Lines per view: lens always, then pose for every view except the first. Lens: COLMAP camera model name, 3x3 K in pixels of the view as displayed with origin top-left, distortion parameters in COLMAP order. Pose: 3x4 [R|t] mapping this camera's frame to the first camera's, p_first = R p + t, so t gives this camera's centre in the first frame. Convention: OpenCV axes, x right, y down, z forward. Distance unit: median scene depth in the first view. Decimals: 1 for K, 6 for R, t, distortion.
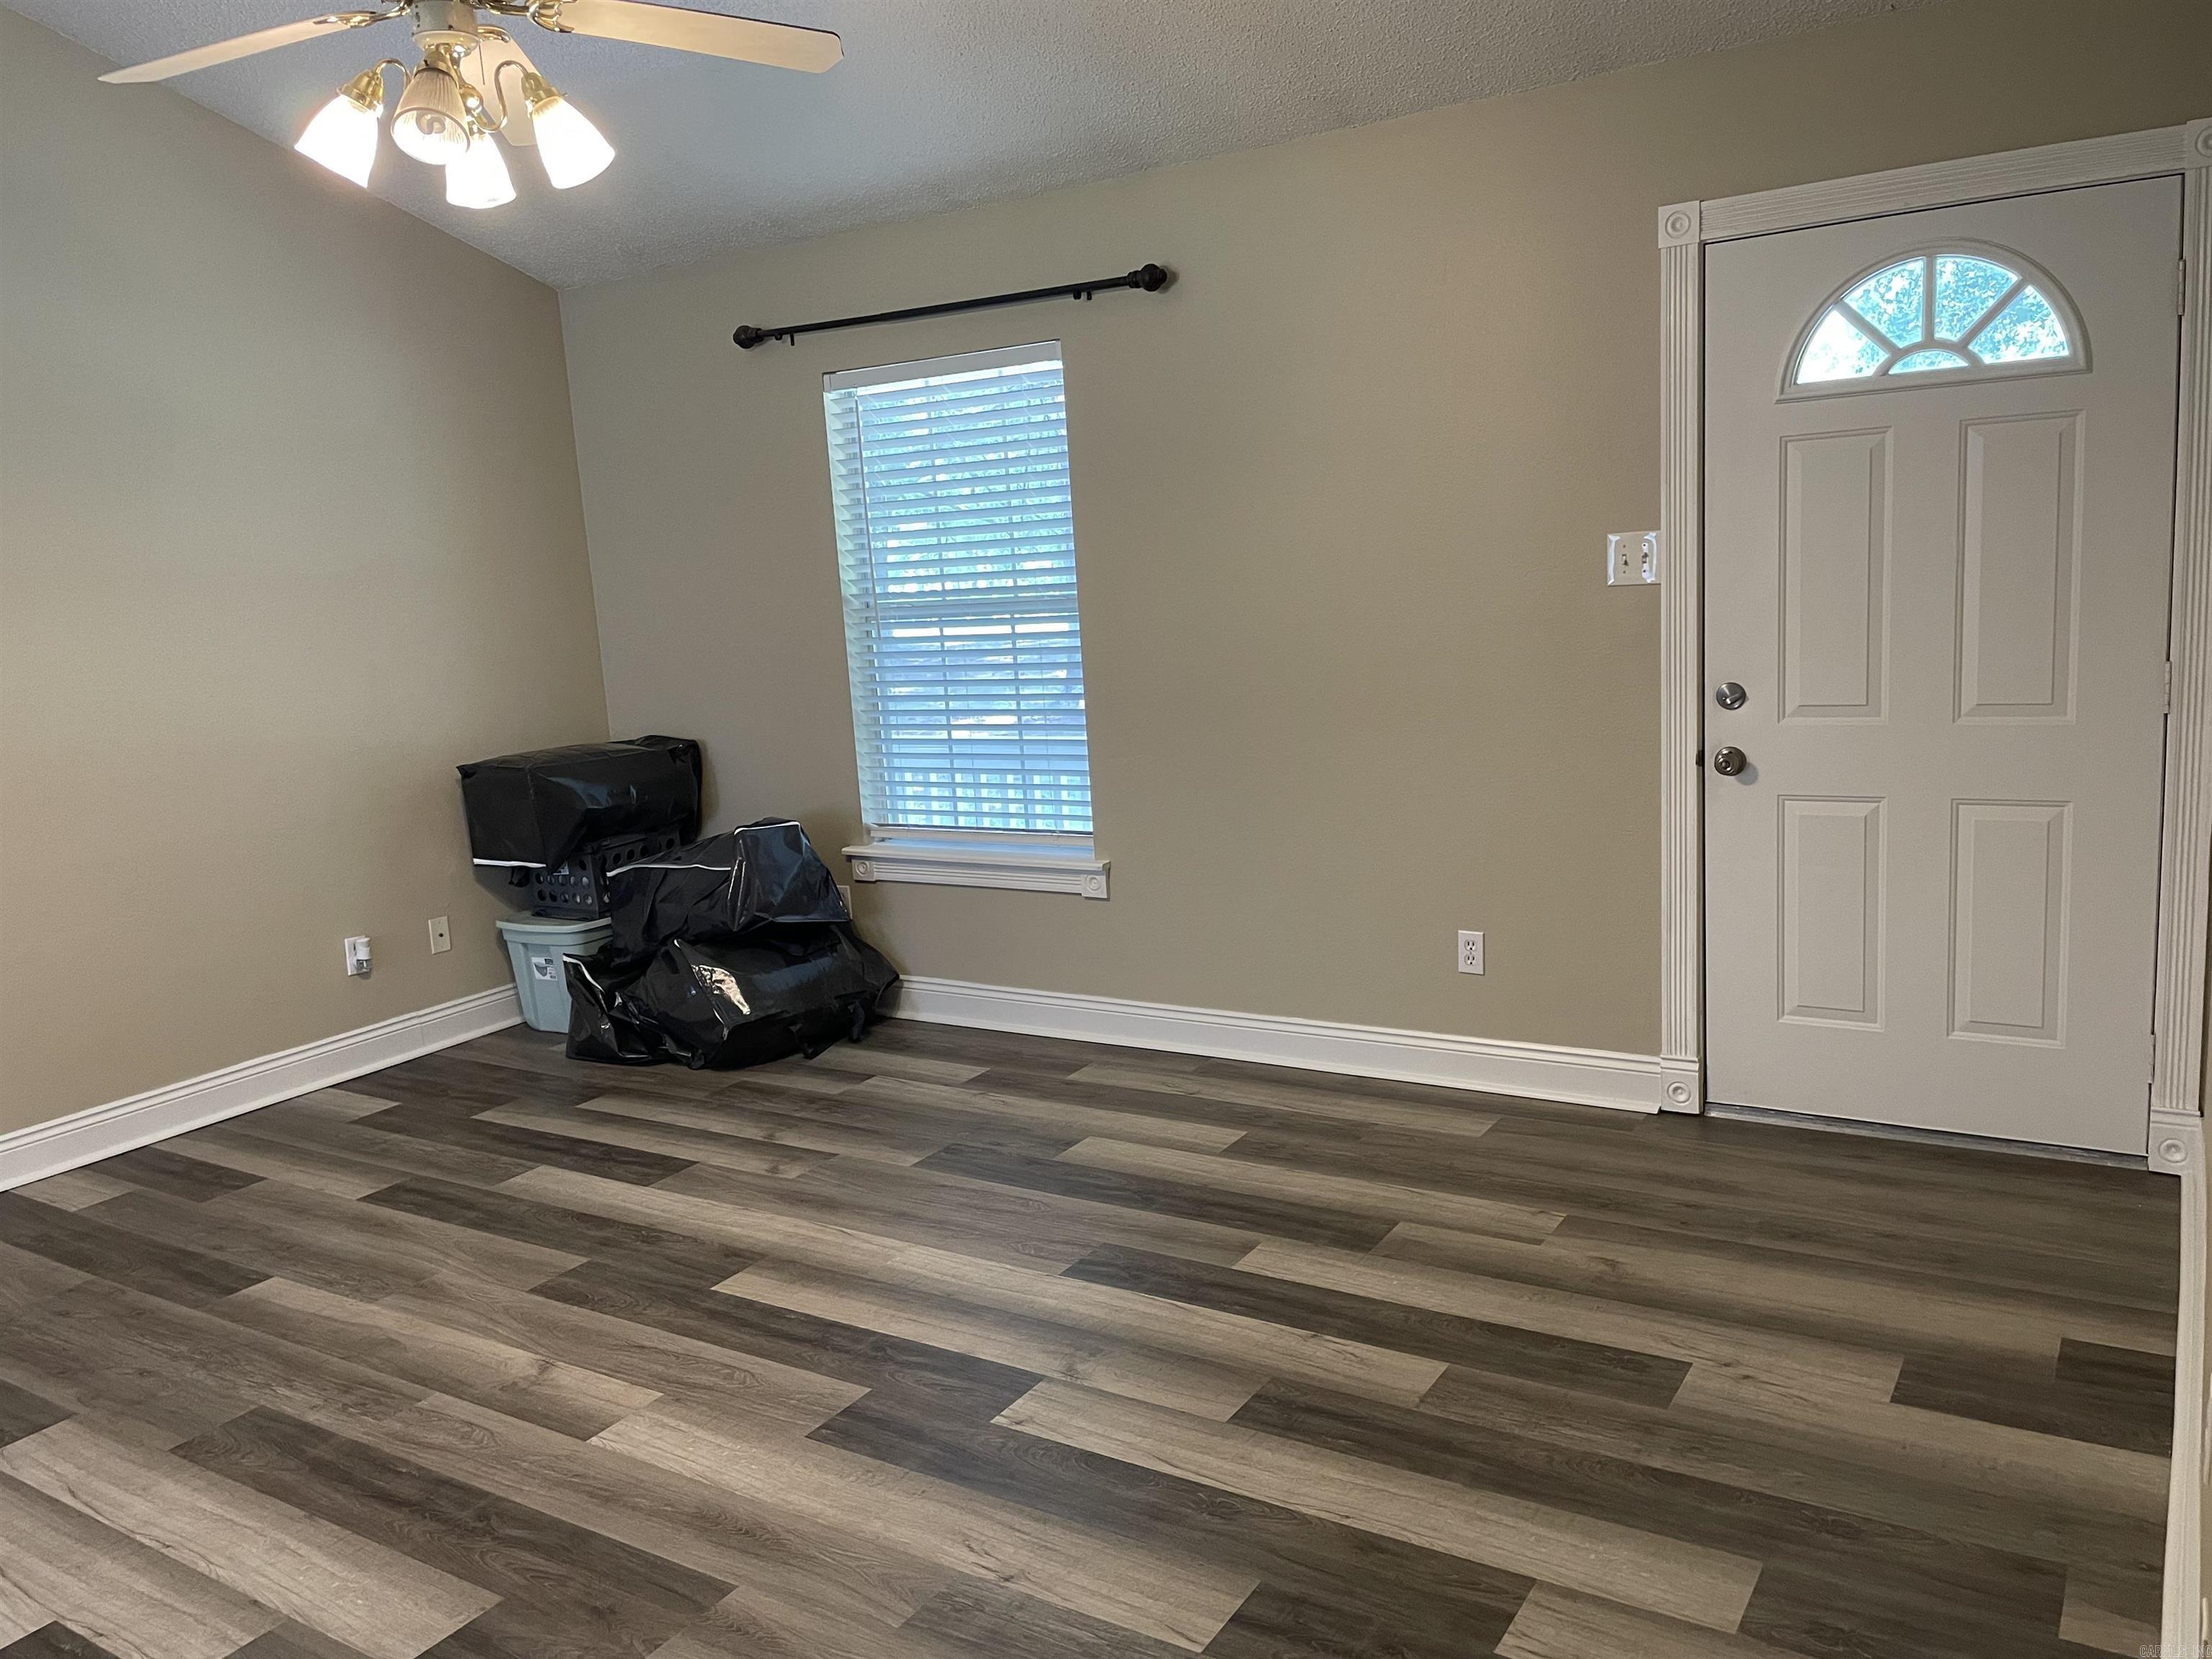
lens RADIAL K [[1676.7, 0, 1080.1], [0, 1676.7, 823.5], [0, 0, 1]] dist [0.085690, -0.112063]
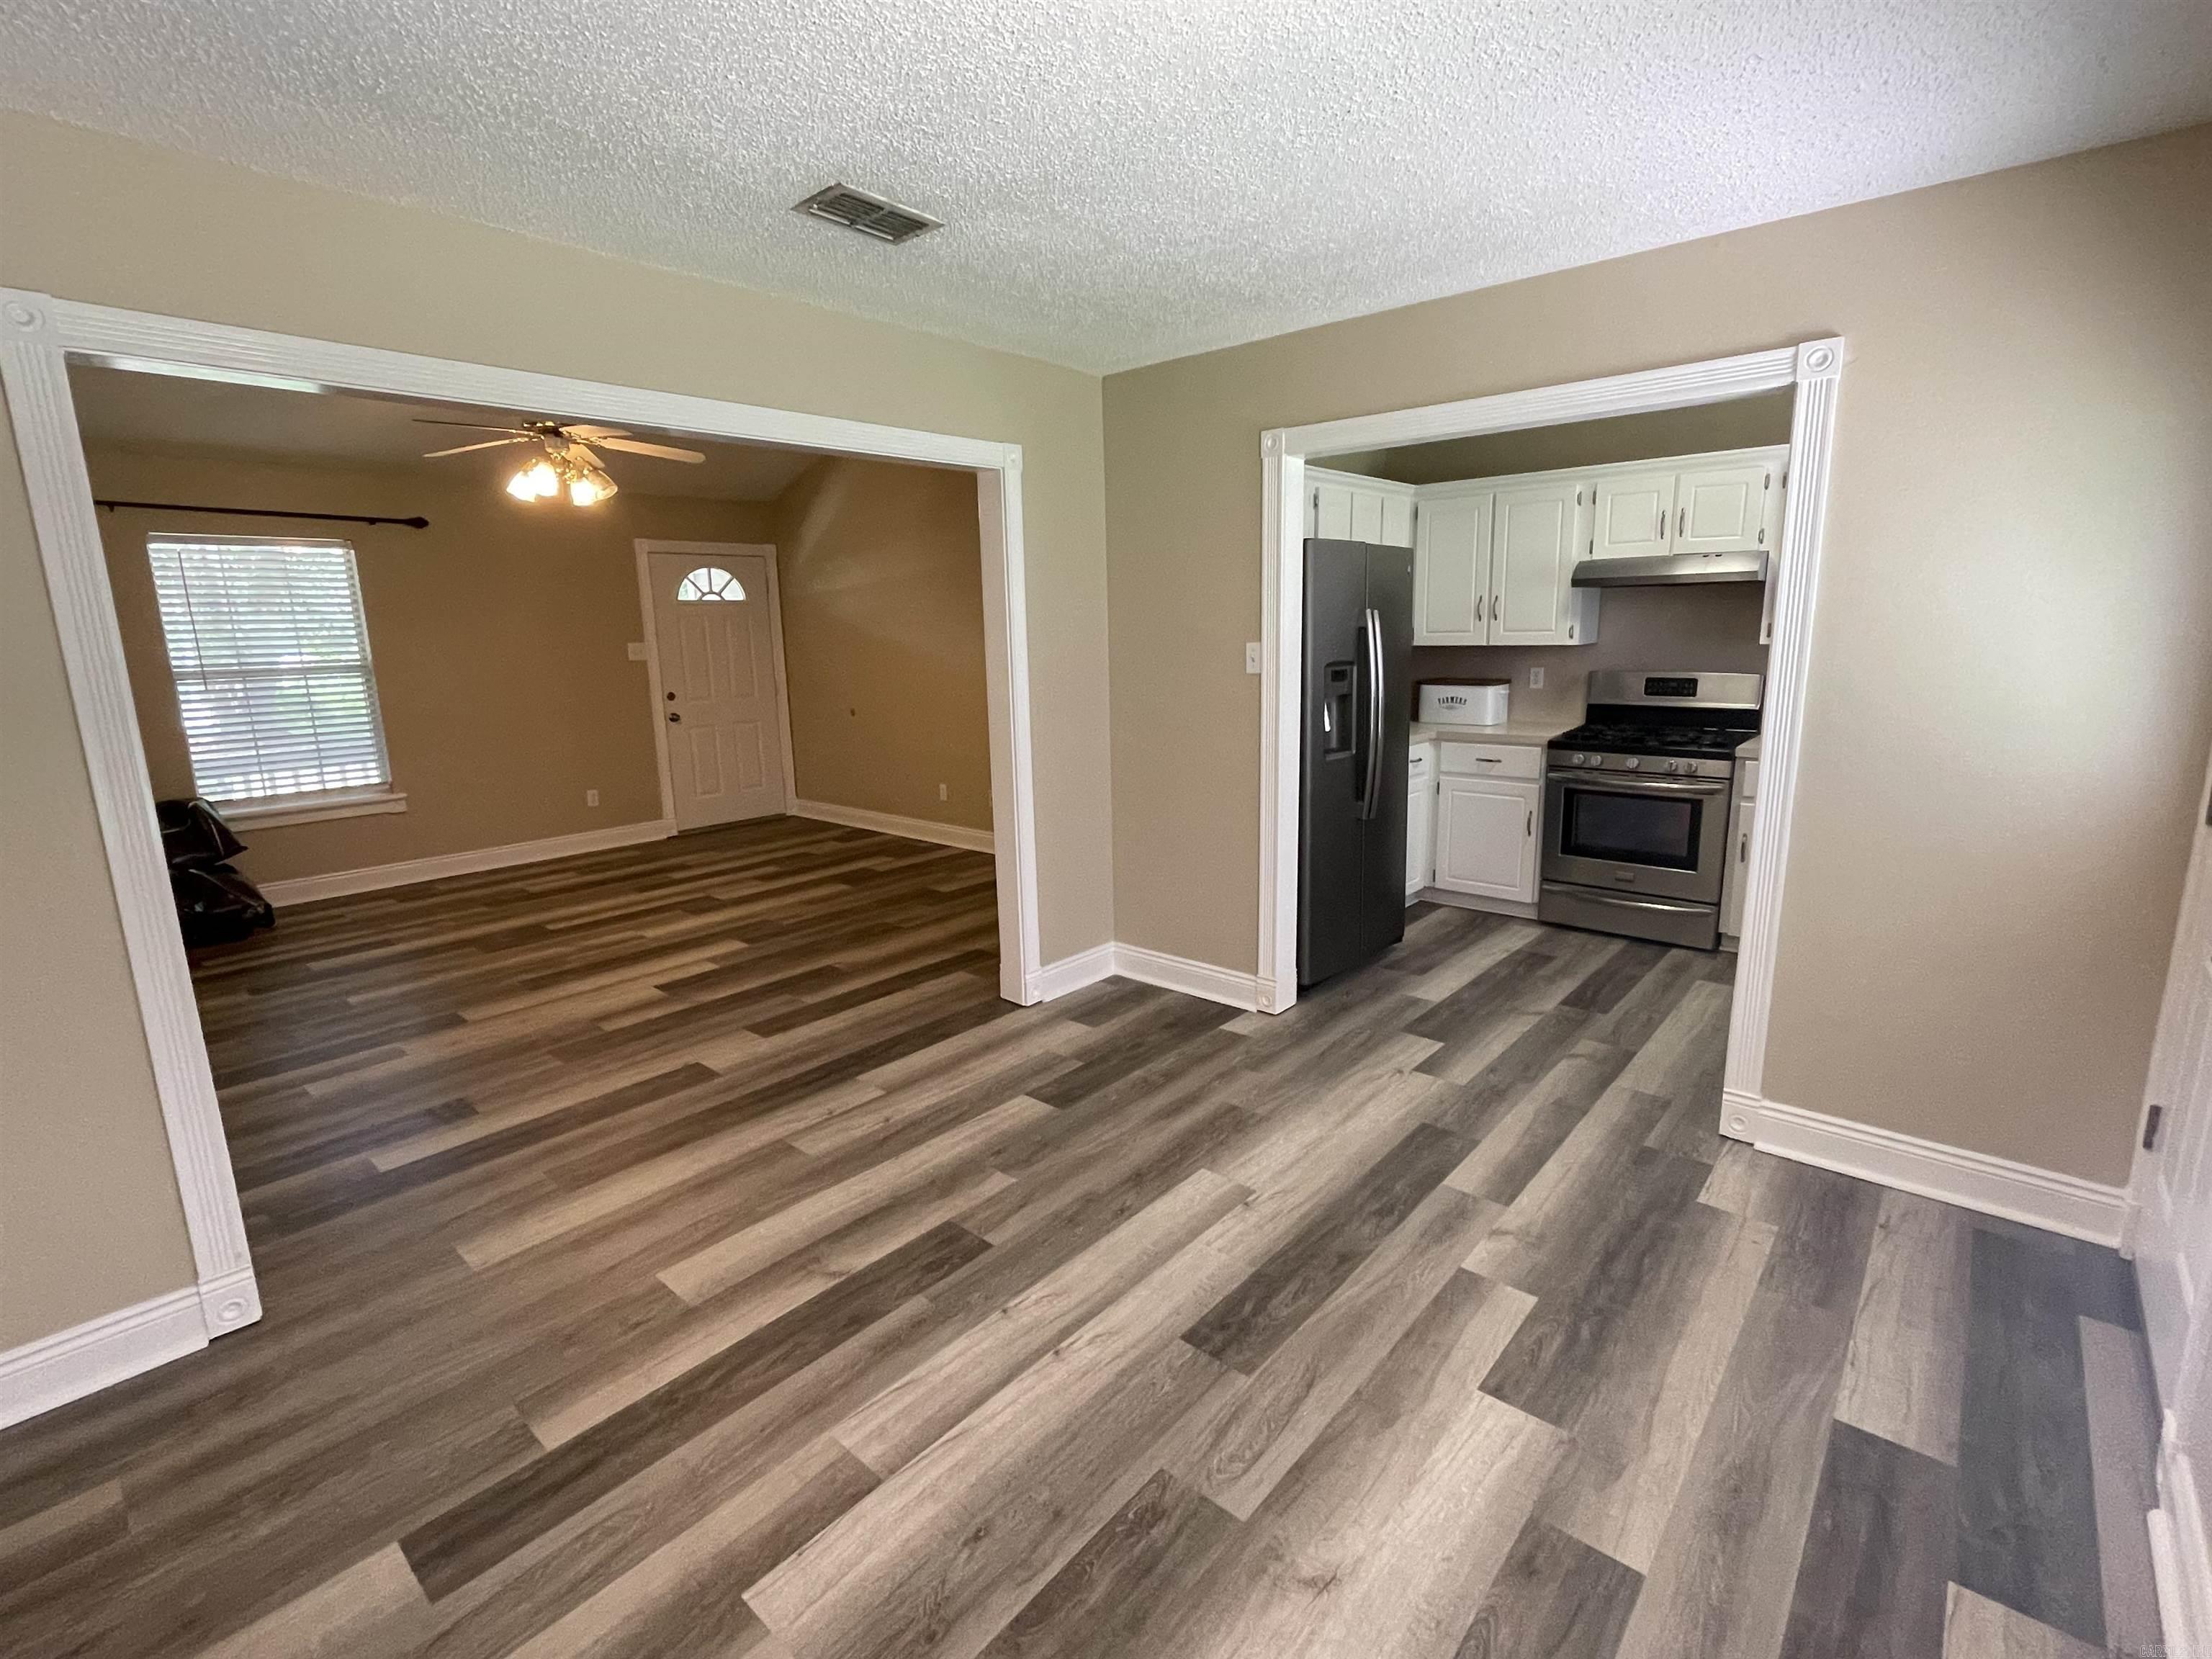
lens RADIAL K [[1021.4, 0, 1108.4], [0, 1021.4, 826.7], [0, 0, 1]] dist [-0.003409, -0.000706]
pose [[0.136515, -0.134245, 0.981500, -1.421203], [0.169544, 0.979323, 0.110366, 0.091929], [-0.976022, 0.151341, 0.156453, -0.050147]]
